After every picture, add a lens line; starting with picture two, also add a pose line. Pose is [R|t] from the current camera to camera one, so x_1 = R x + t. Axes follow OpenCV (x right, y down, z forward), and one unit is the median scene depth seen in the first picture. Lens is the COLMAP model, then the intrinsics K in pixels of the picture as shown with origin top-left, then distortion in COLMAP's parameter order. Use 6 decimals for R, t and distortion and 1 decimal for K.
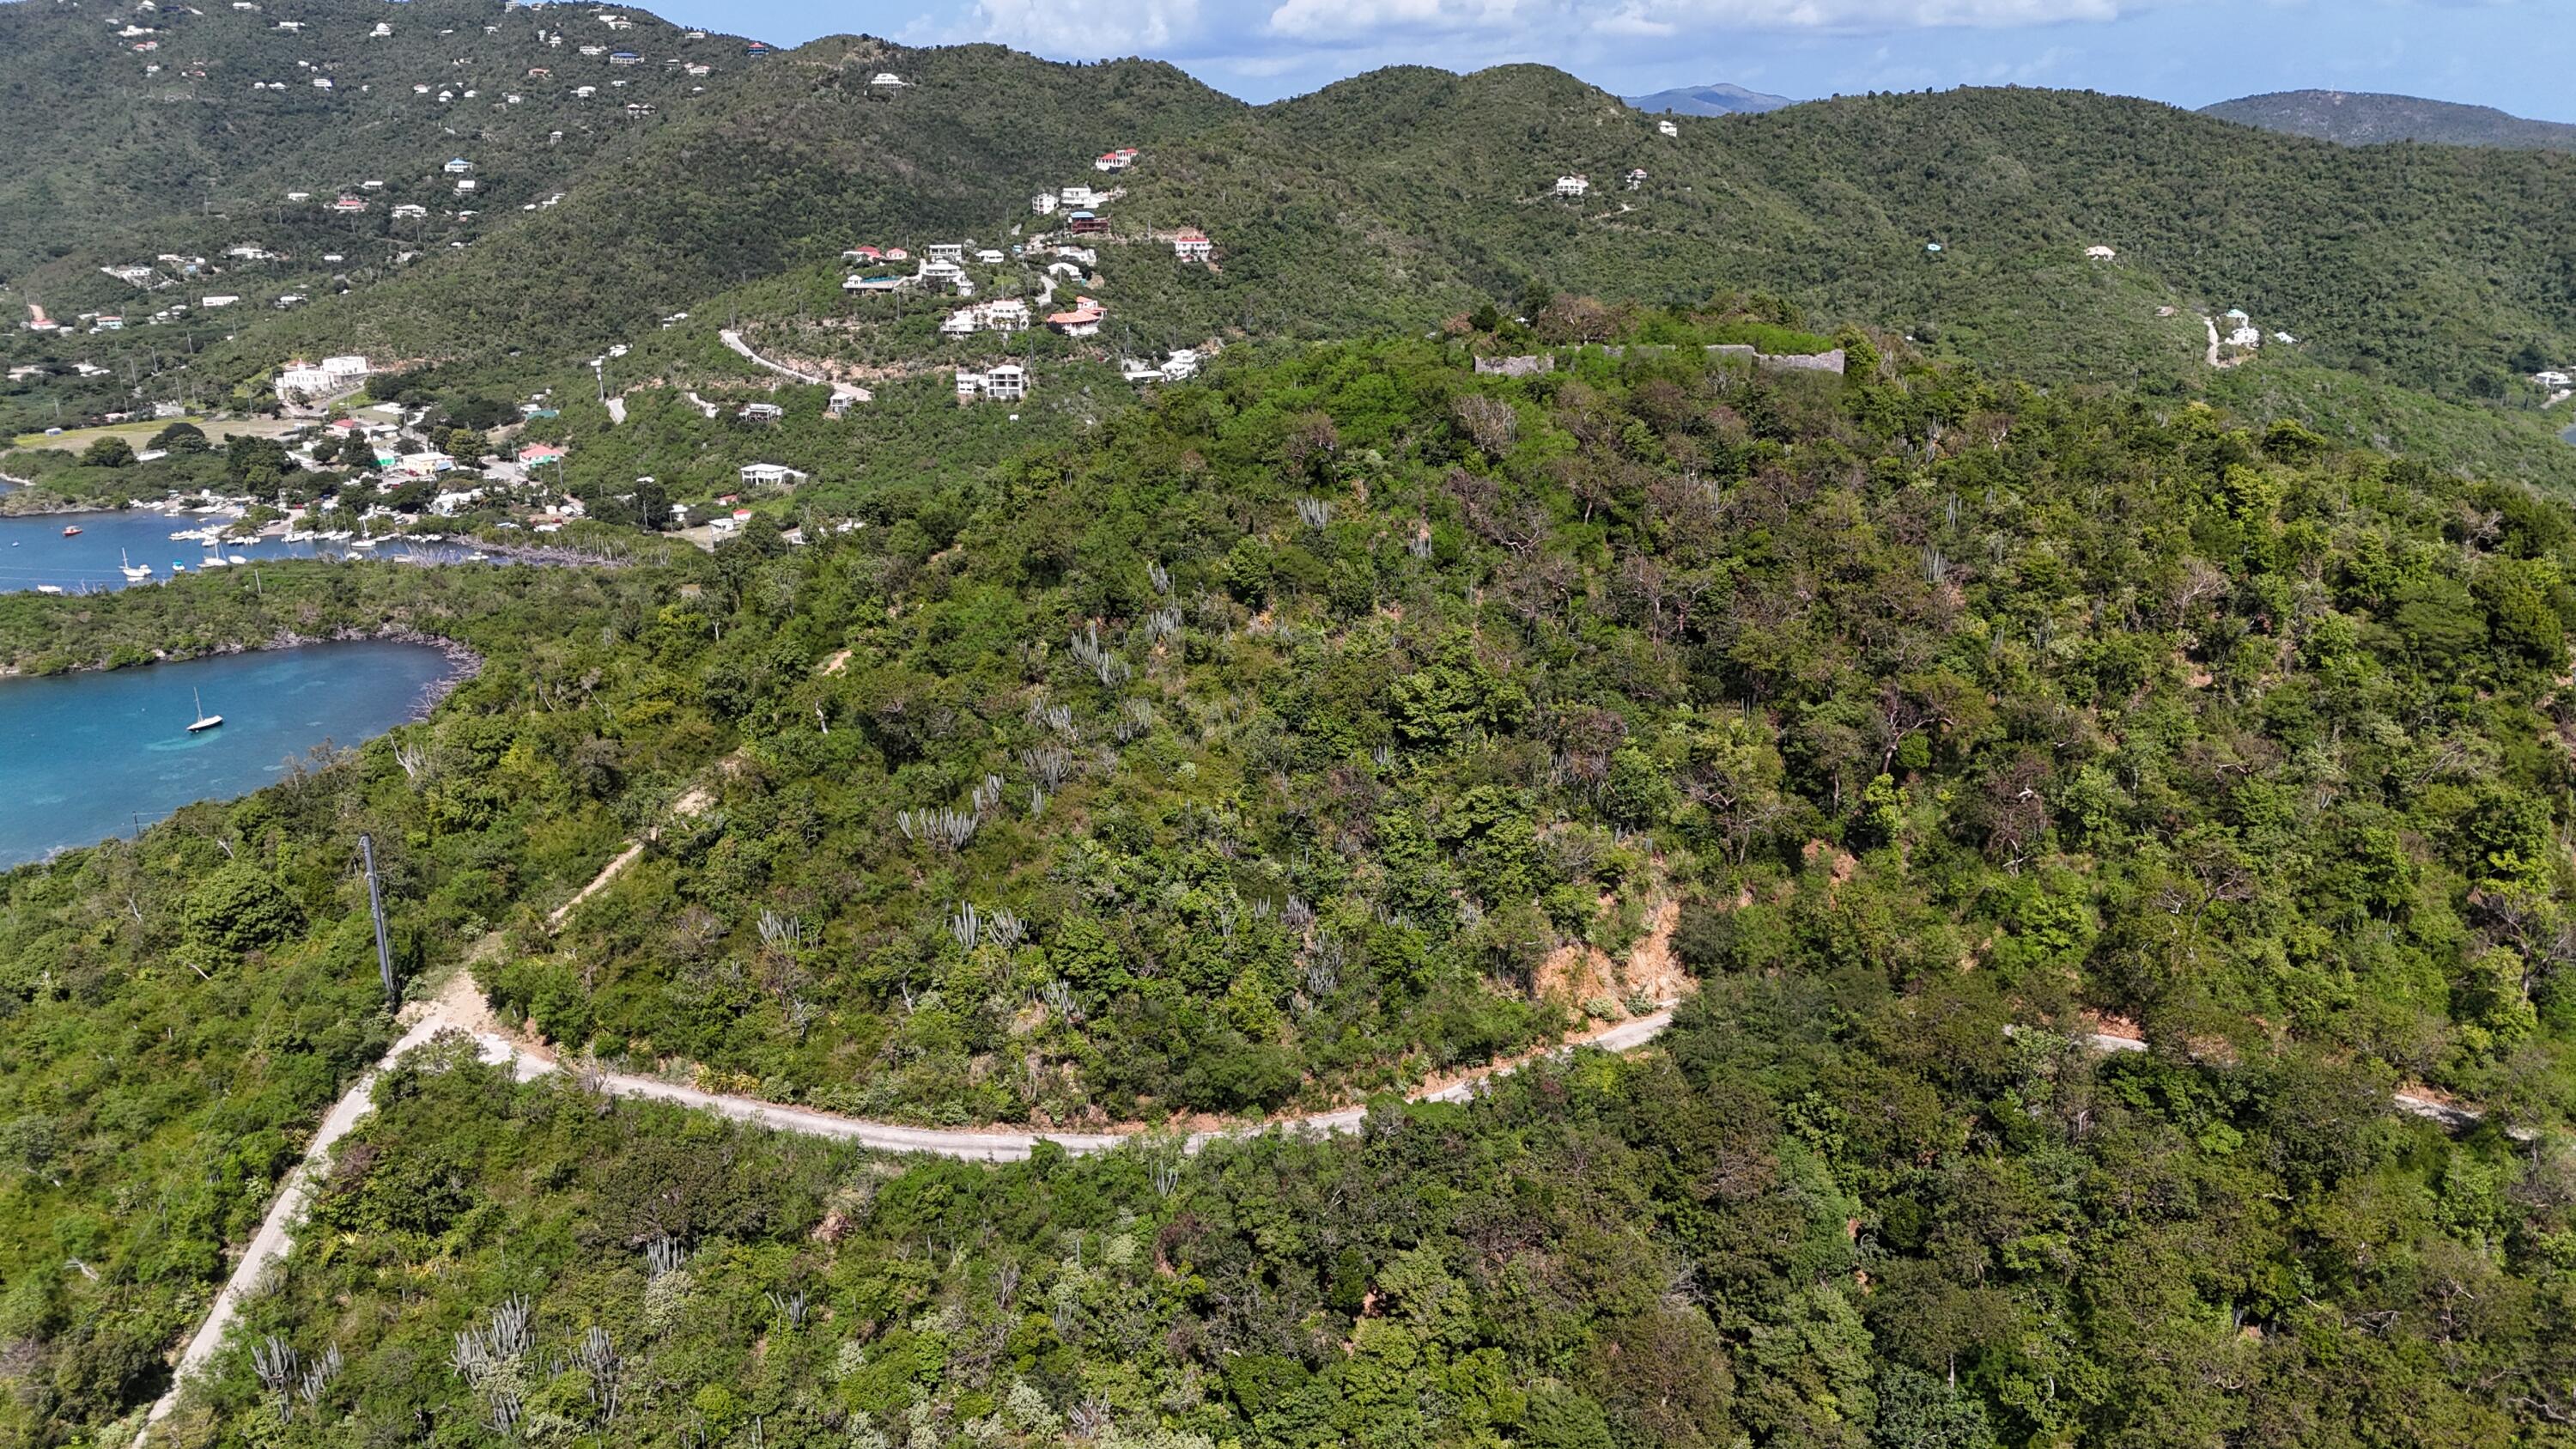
lens RADIAL K [[1889.6, 0, 1288.0], [0, 1889.6, 724.5], [0, 0, 1]] dist [0.063889, -0.054438]
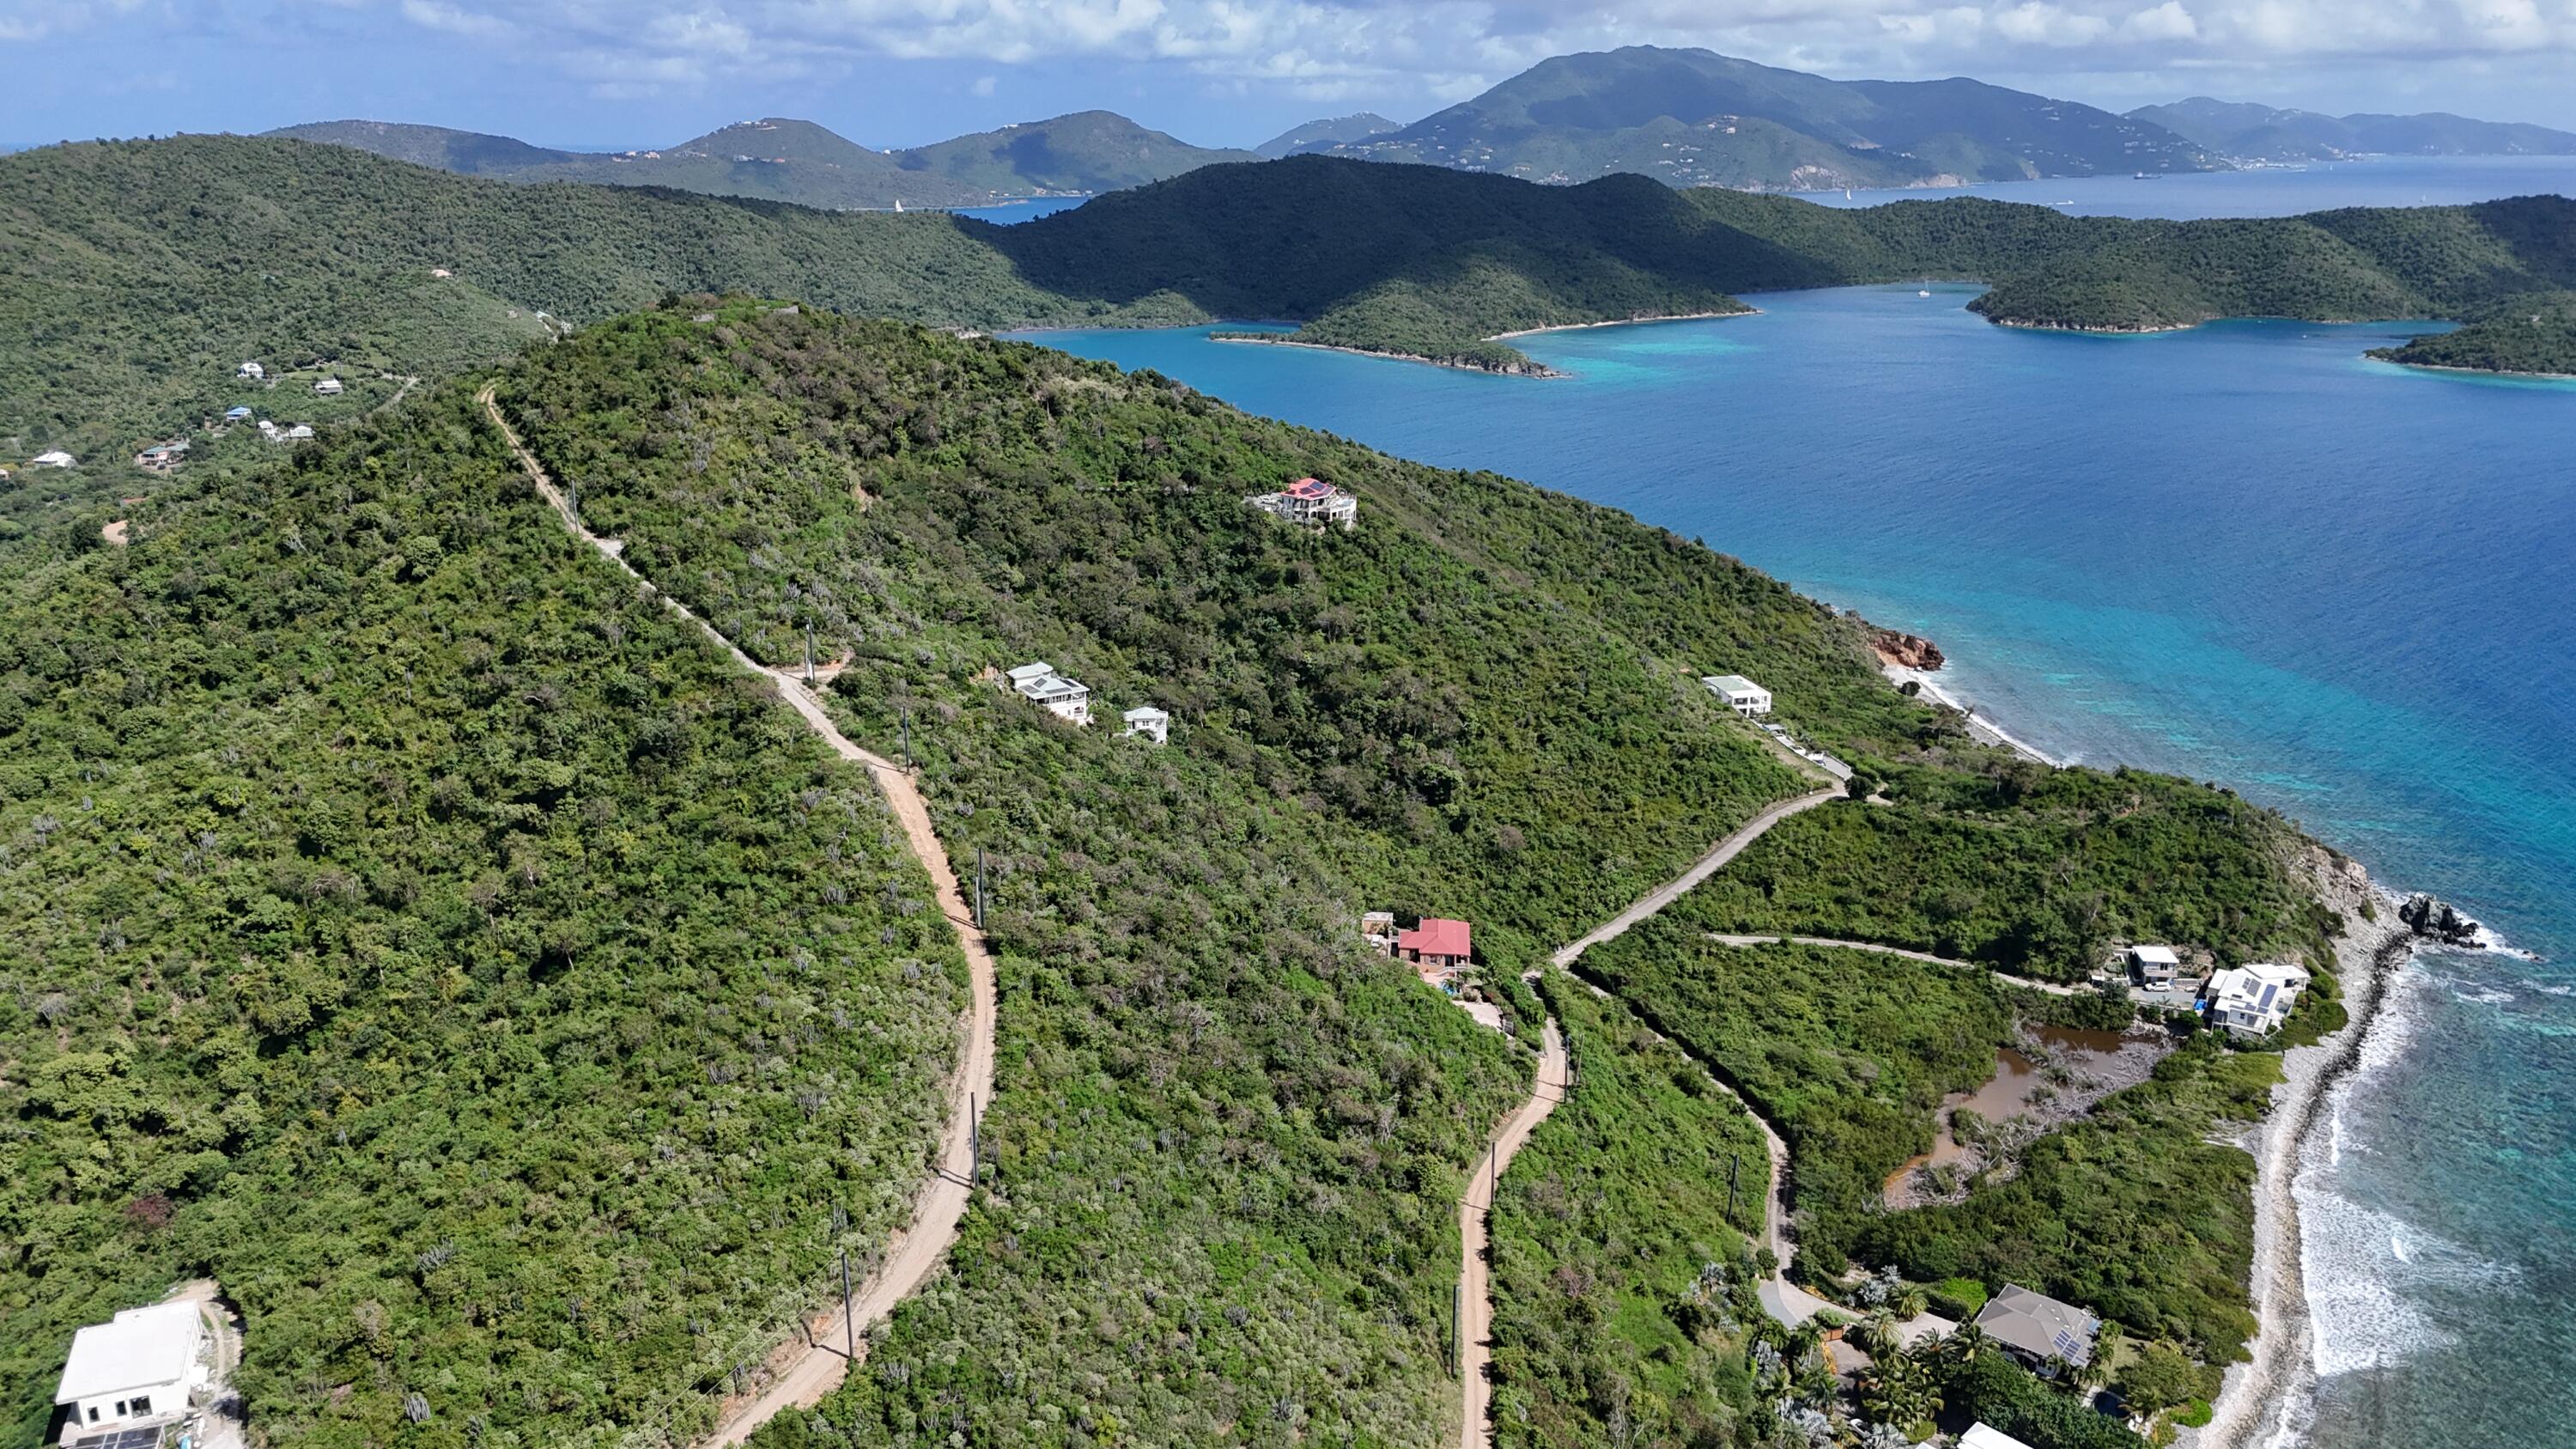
lens RADIAL K [[1889.6, 0, 1288.0], [0, 1889.6, 724.5], [0, 0, 1]] dist [0.063889, -0.054438]
pose [[0.598721, -0.238298, 0.764687, -0.343800], [0.245468, 0.963368, 0.108020, 0.059973], [-0.762416, 0.123033, 0.635283, -0.276006]]
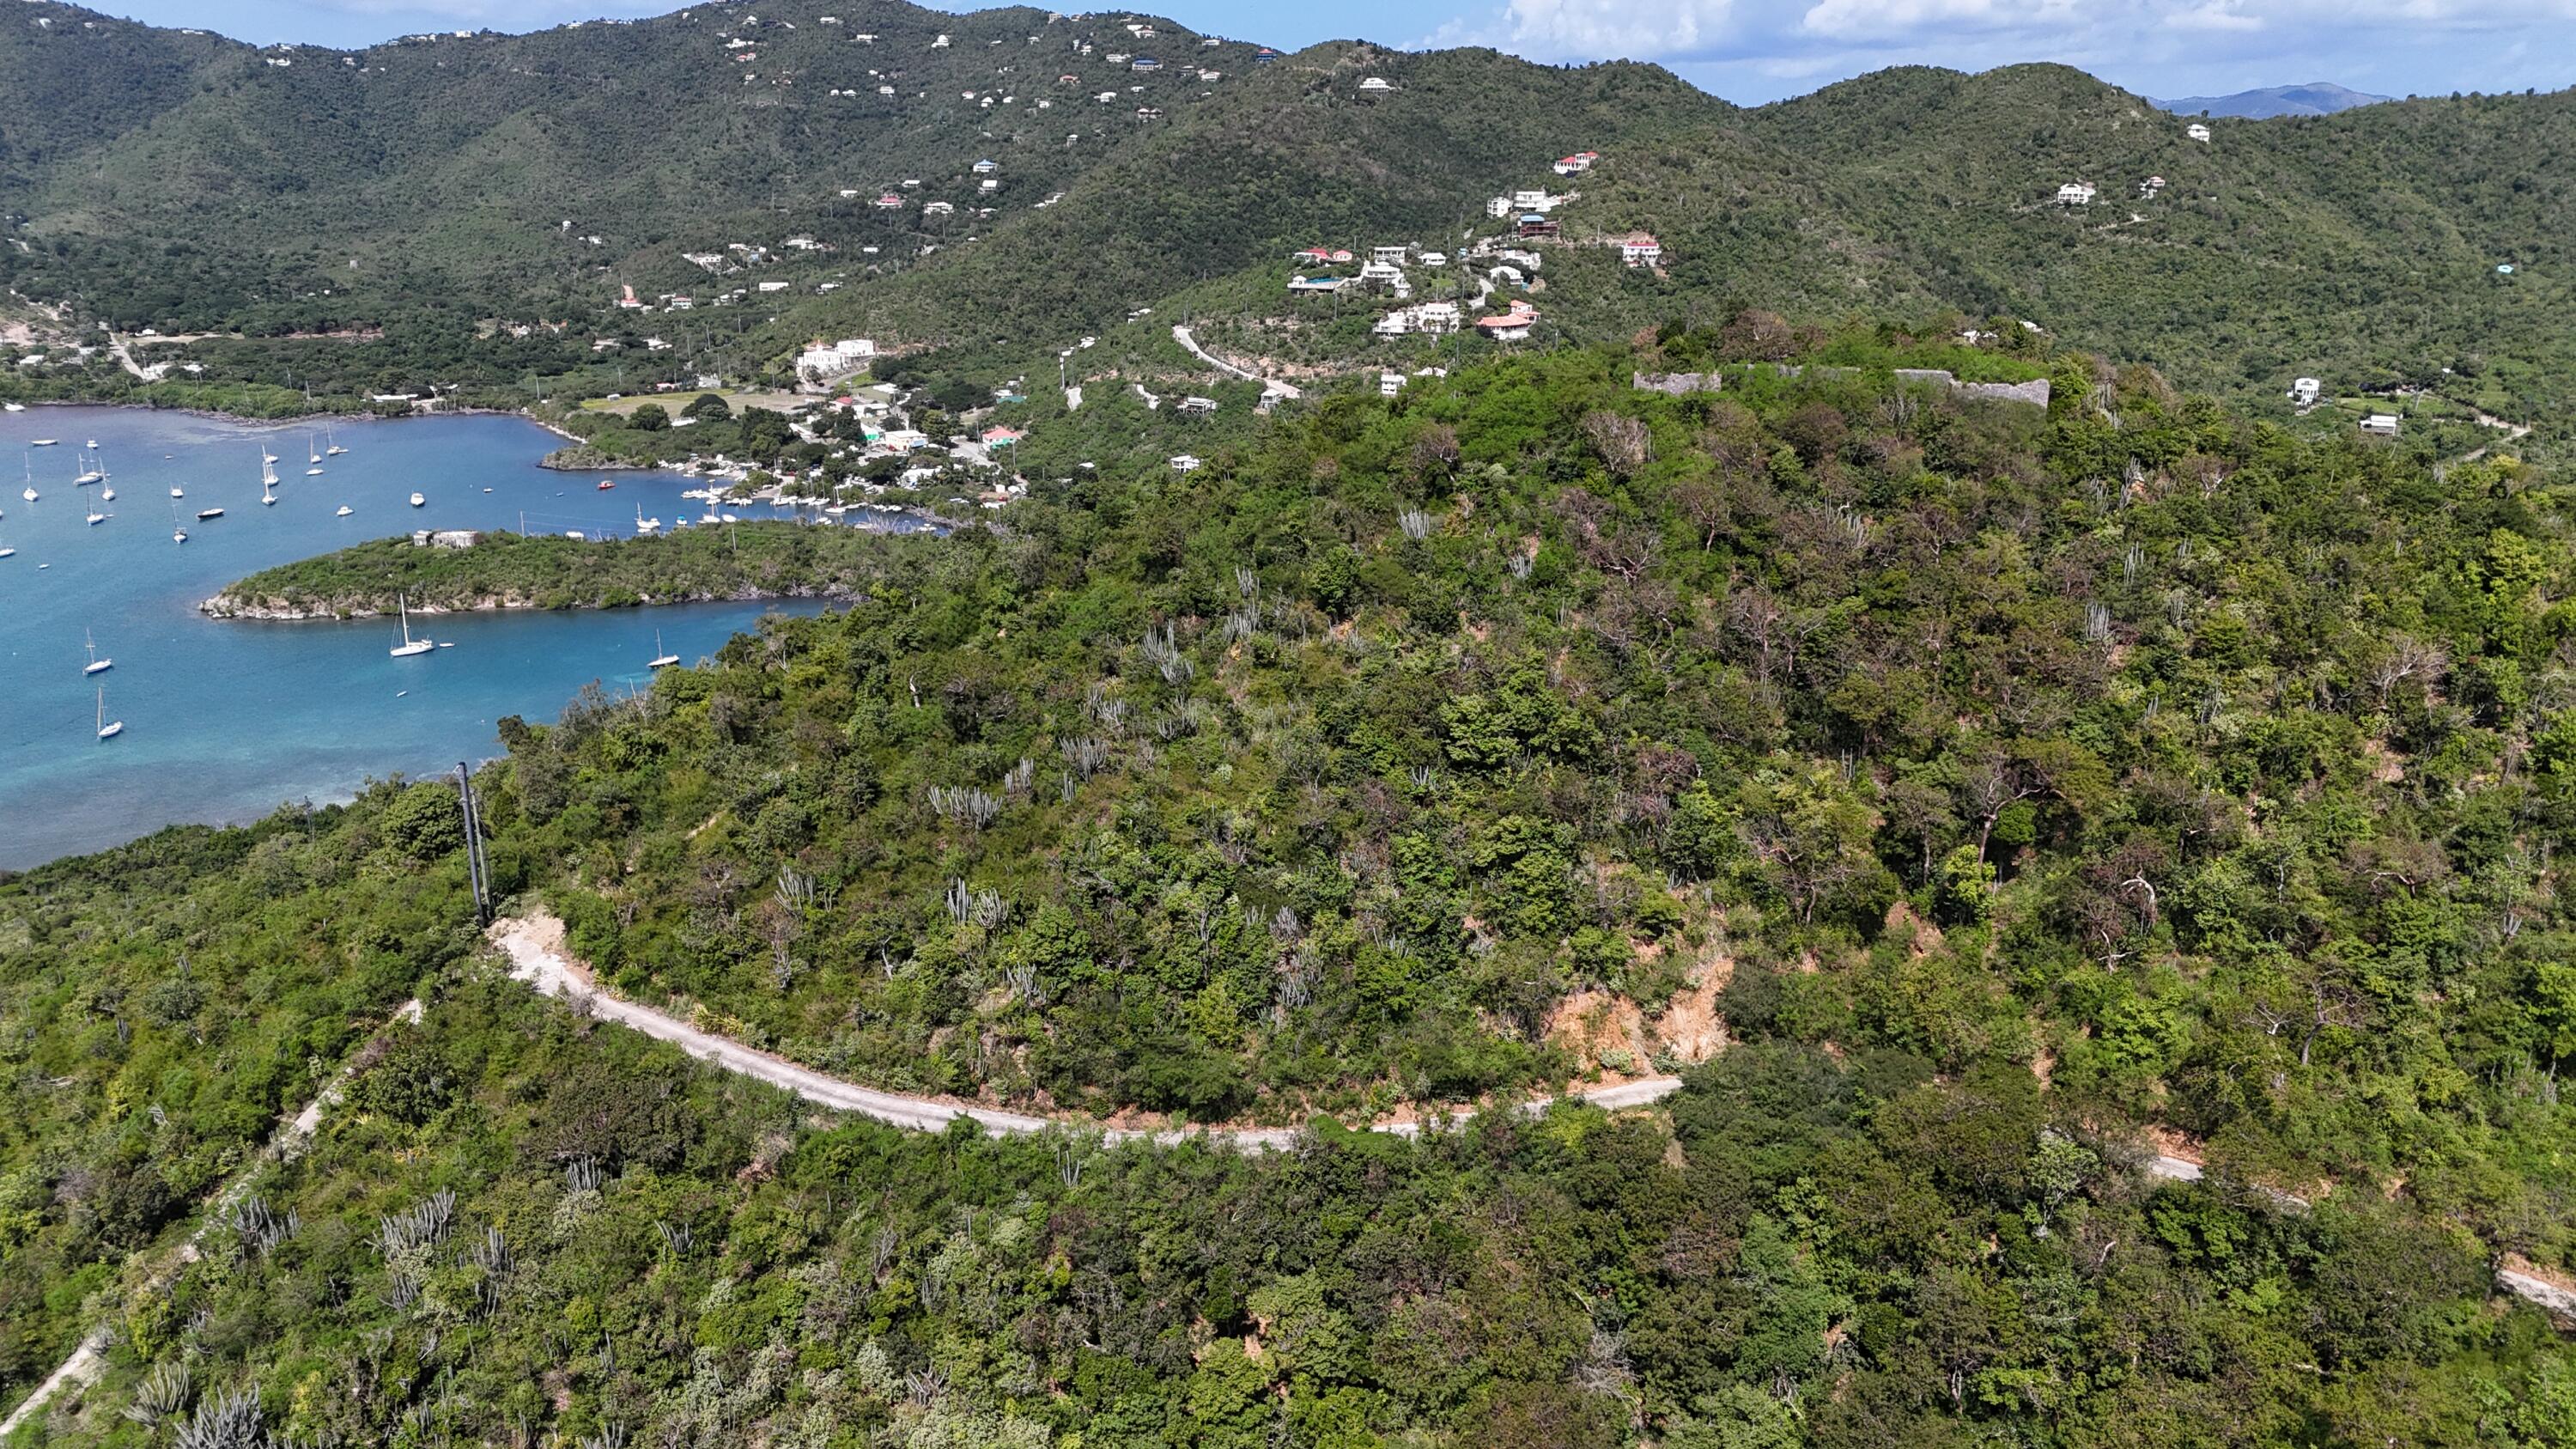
lens RADIAL K [[1886.9, 0, 1289.0], [0, 1886.9, 736.3], [0, 0, 1]] dist [0.064326, -0.059932]
pose [[0.966378, 0.083740, -0.243108, 0.038470], [-0.082656, 0.996470, 0.014675, -0.002190], [0.243479, 0.005913, 0.969888, 0.006319]]
